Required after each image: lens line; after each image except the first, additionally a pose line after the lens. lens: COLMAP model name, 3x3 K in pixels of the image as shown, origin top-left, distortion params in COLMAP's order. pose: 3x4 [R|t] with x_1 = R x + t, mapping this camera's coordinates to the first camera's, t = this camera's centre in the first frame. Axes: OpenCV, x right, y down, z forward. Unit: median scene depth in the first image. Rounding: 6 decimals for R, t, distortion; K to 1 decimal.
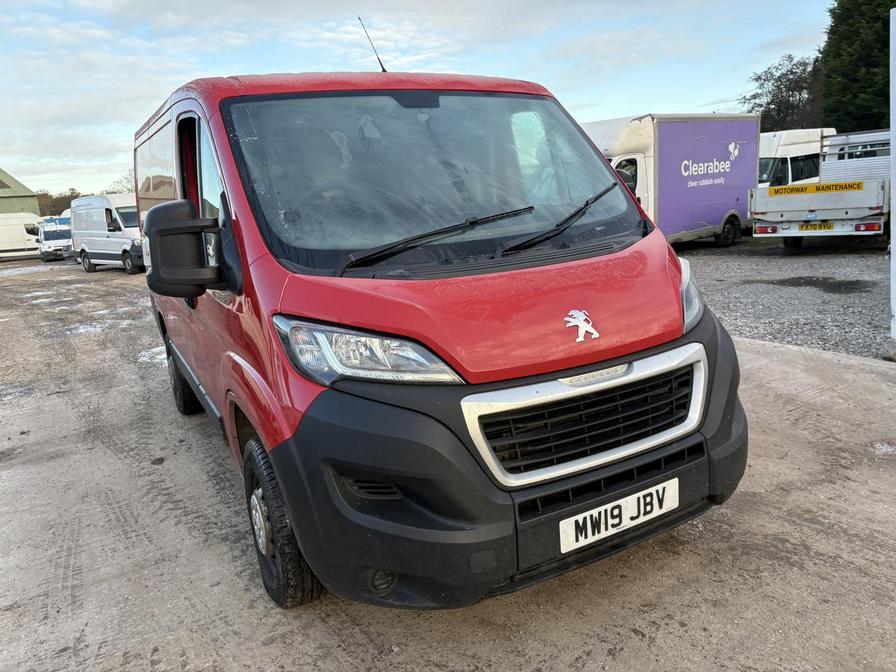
lens RADIAL K [[676.8, 0, 452.7], [0, 676.8, 302.5], [0, 0, 1]] dist [0.009613, -0.000424]
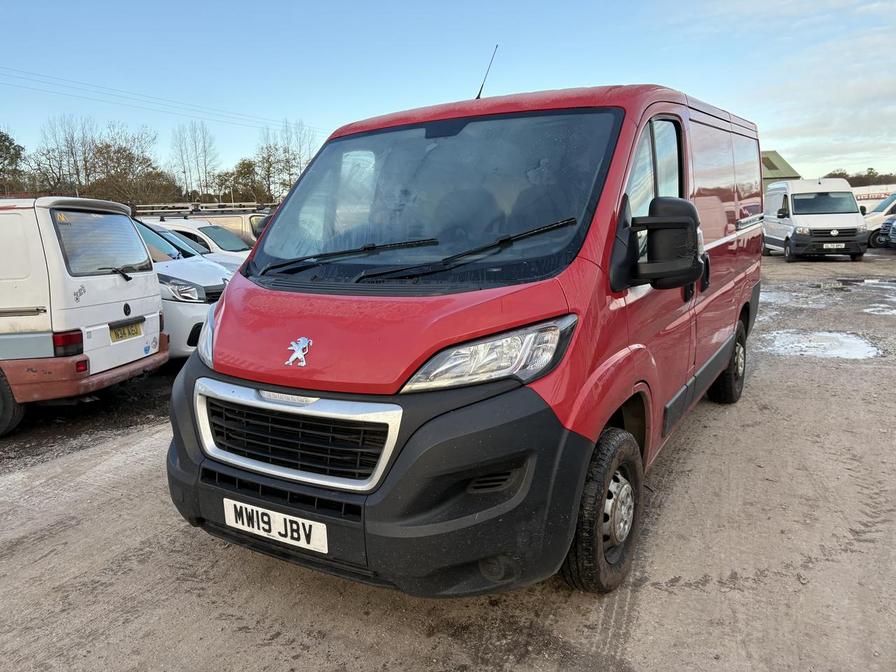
lens RADIAL K [[671.5, 0, 445.8], [0, 671.5, 315.9], [0, 0, 1]] dist [0.016230, 0.004484]
pose [[0.501580, 0.185816, -0.844920, 1.234388], [-0.144440, 0.980939, 0.129984, -0.202542], [0.852968, 0.056843, 0.518859, 0.637936]]
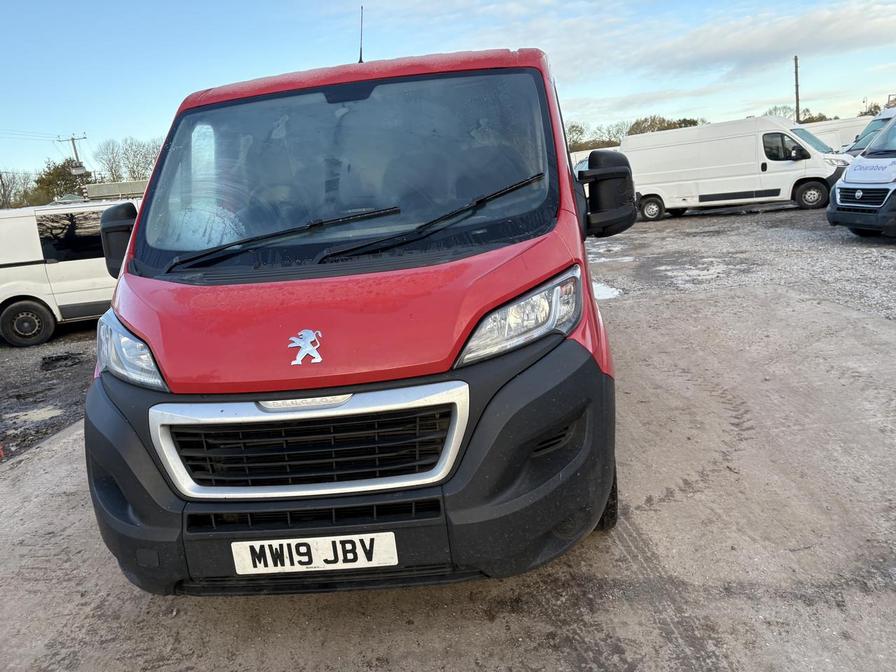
lens RADIAL K [[676.8, 0, 452.7], [0, 676.8, 302.5], [0, 0, 1]] dist [0.009613, -0.000424]
pose [[0.835499, 0.086138, -0.542699, 0.868764], [-0.048131, 0.995313, 0.083880, -0.116958], [0.547381, -0.043961, 0.835728, 0.333834]]
